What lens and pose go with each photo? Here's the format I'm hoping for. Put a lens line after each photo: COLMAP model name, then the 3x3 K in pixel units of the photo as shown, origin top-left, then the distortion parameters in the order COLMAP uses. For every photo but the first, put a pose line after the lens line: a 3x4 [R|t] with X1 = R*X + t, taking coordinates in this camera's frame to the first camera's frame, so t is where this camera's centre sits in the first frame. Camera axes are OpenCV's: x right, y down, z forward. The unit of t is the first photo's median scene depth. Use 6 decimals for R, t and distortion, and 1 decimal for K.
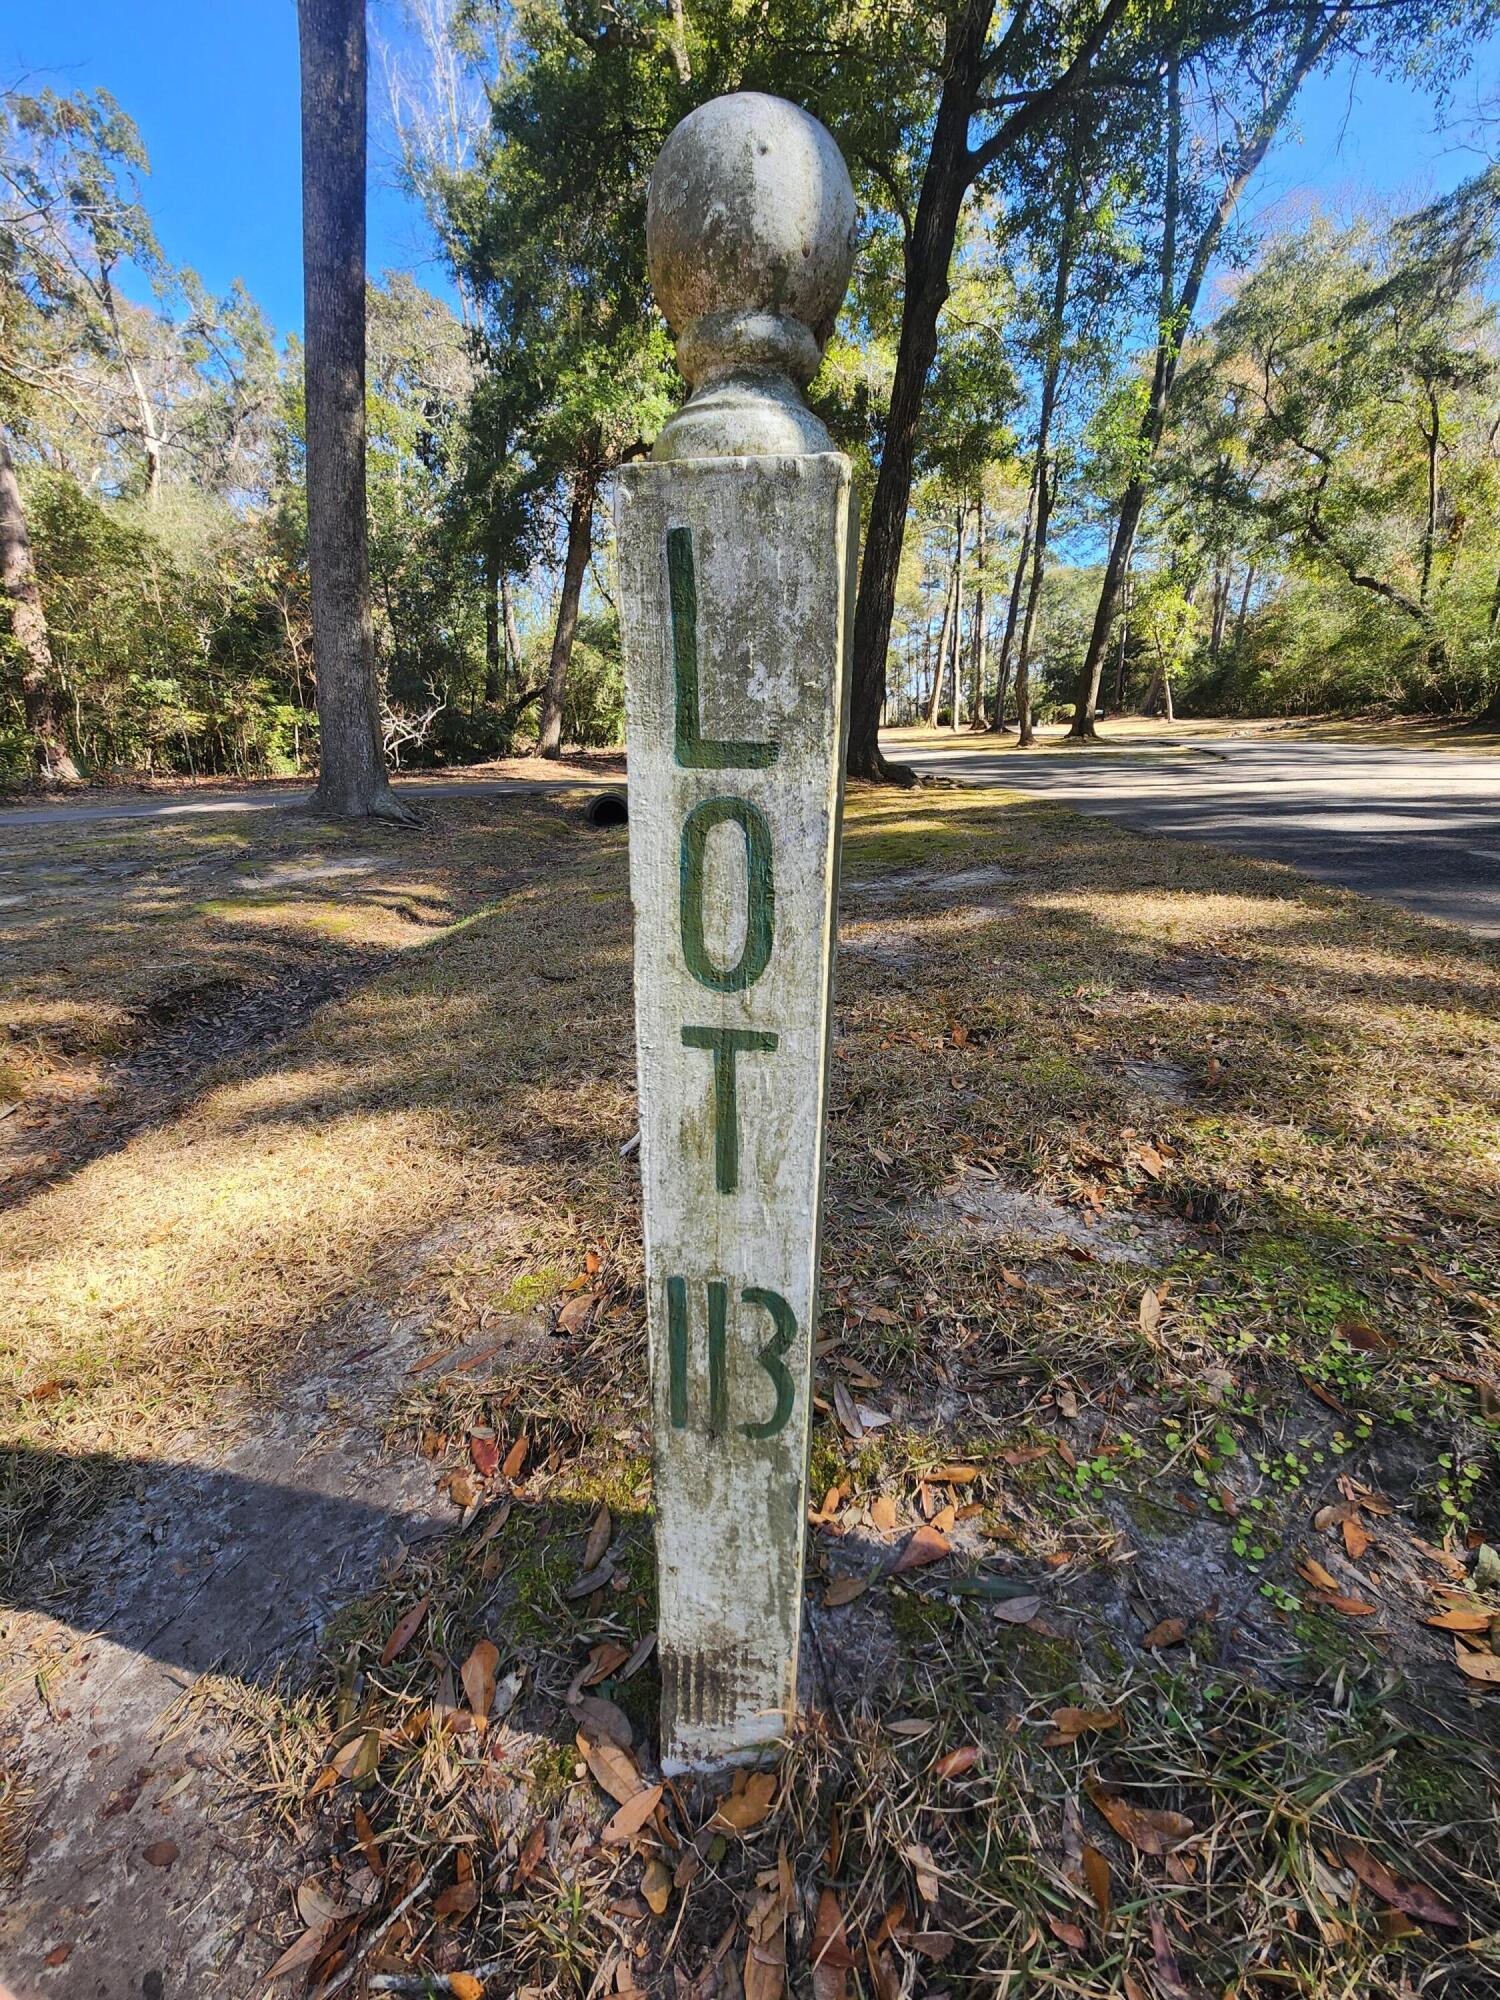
lens RADIAL K [[803.3, 0, 750.0], [0, 803.3, 1000.0], [0, 0, 1]] dist [0.000146, 0.000003]
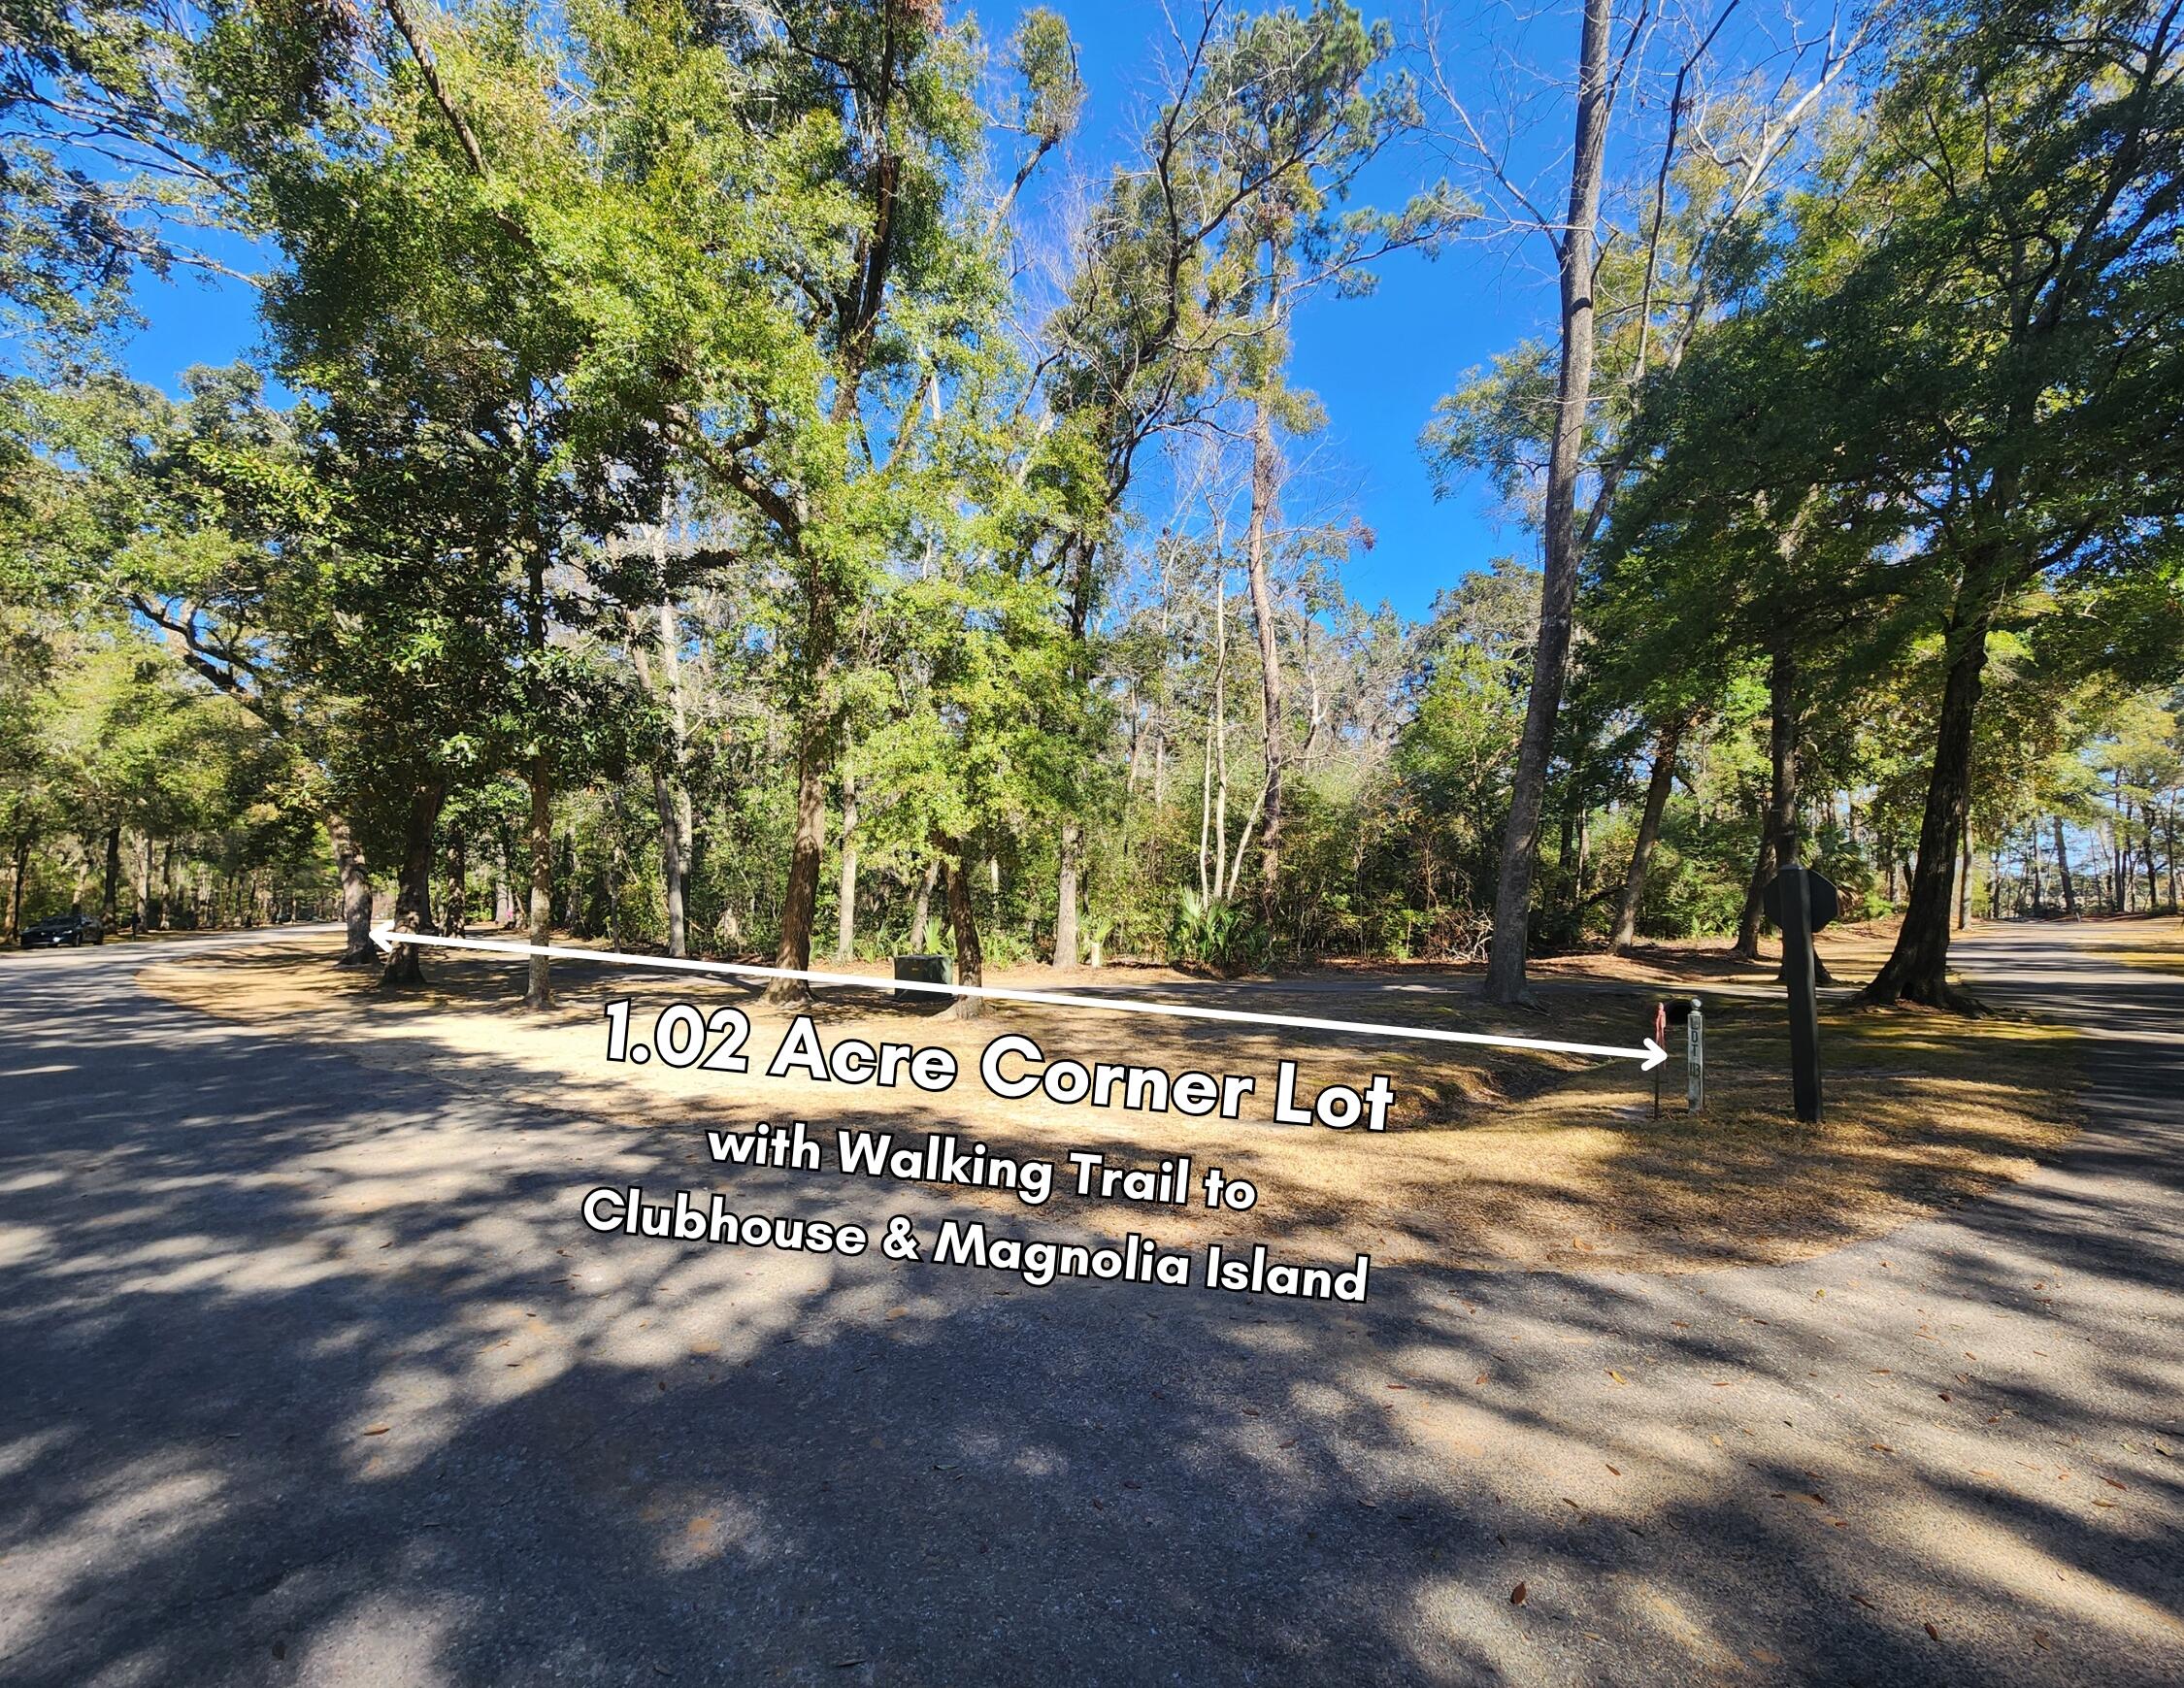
lens RADIAL K [[1024.9, 0, 1092.0], [0, 1024.9, 844.0], [0, 0, 1]] dist [0.000491, 0.000042]
pose [[0.774493, -0.024131, -0.632122, 0.073936], [-0.208240, 0.933851, -0.290790, 0.108191], [0.597325, 0.356848, 0.718236, -0.455499]]
